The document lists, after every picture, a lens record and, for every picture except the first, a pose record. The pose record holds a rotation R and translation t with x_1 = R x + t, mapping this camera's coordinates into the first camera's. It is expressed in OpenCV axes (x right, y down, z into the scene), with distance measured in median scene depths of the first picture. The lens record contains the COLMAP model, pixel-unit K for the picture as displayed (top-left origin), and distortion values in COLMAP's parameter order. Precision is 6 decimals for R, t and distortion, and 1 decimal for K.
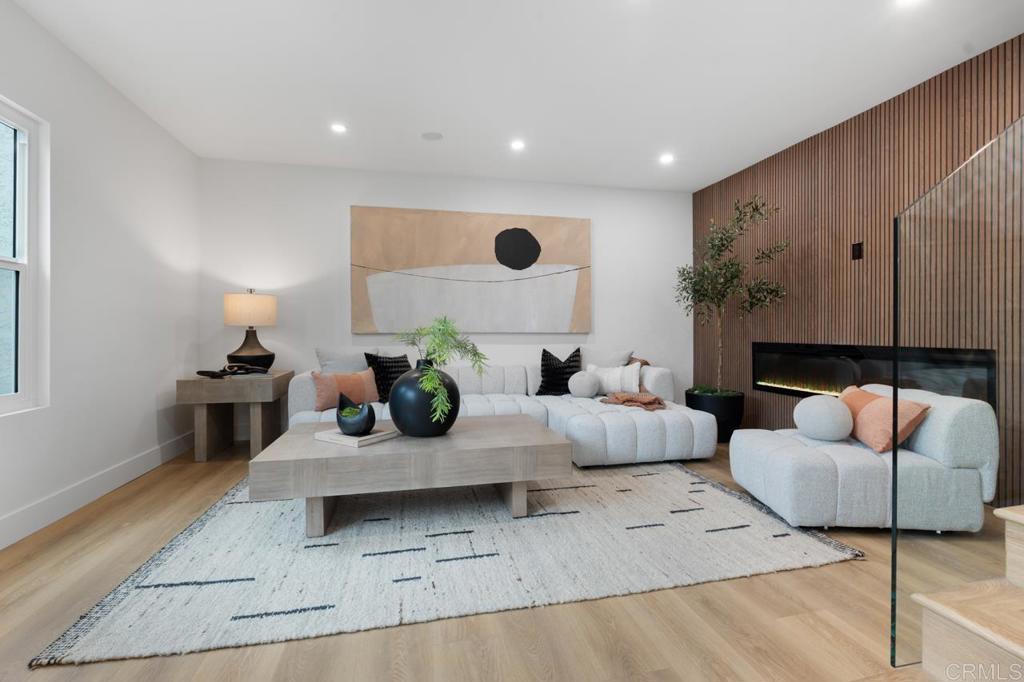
lens RADIAL K [[450.3, 0, 512.6], [0, 450.3, 333.2], [0, 0, 1]] dist [-0.001515, 0.000012]
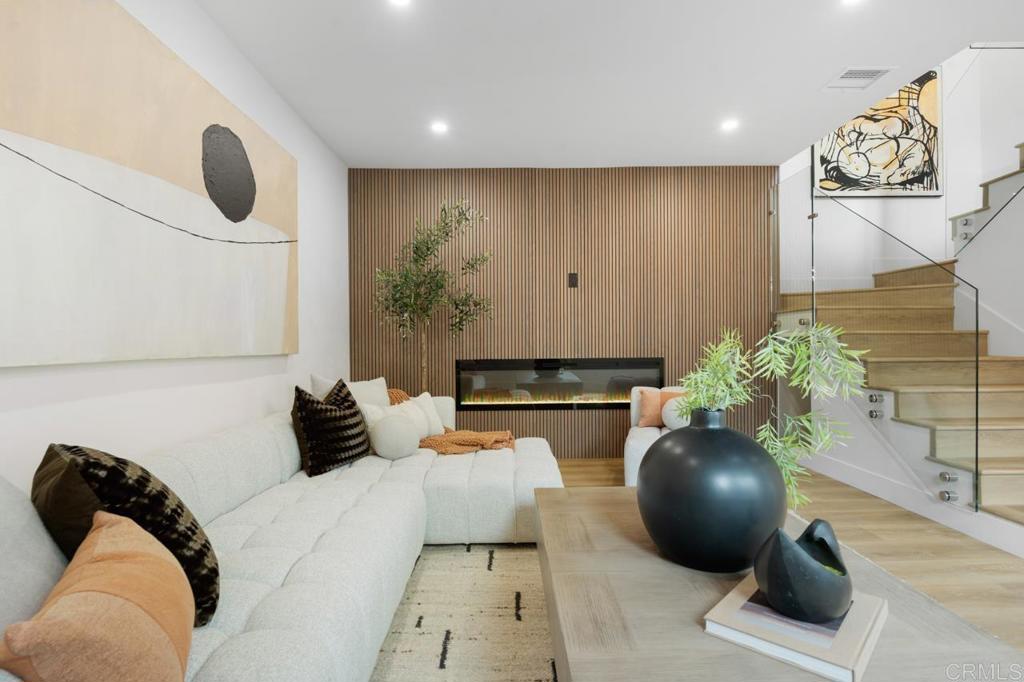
lens RADIAL K [[524.4, 0, 512.0], [0, 524.4, 341.0], [0, 0, 1]] dist [-0.002127, 0.000175]
pose [[0.211922, 0.002901, 0.977282, -0.657015], [0.014506, 0.999876, -0.006114, -0.013364], [-0.977179, 0.015472, 0.211854, 0.880522]]
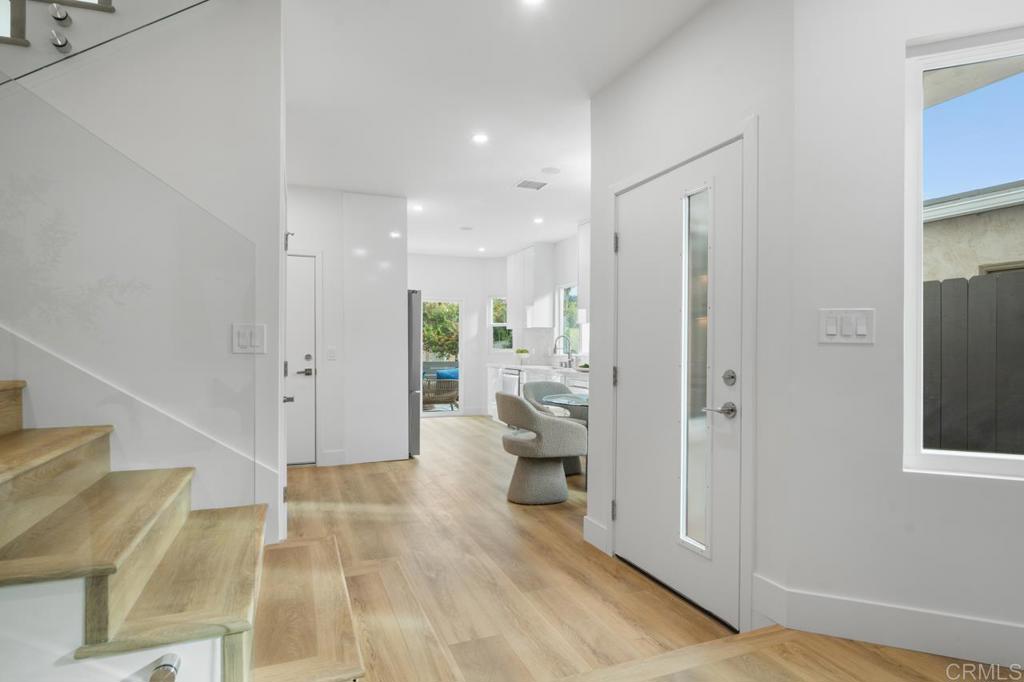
lens RADIAL K [[538.5, 0, 511.9], [0, 538.5, 348.0], [0, 0, 1]] dist [-0.001512, 0.000219]
pose [[-0.987619, 0.000981, -0.156866, 0.167528], [-0.000805, 0.999936, 0.011320, -0.016360], [0.156867, 0.011306, -0.987555, 0.772317]]
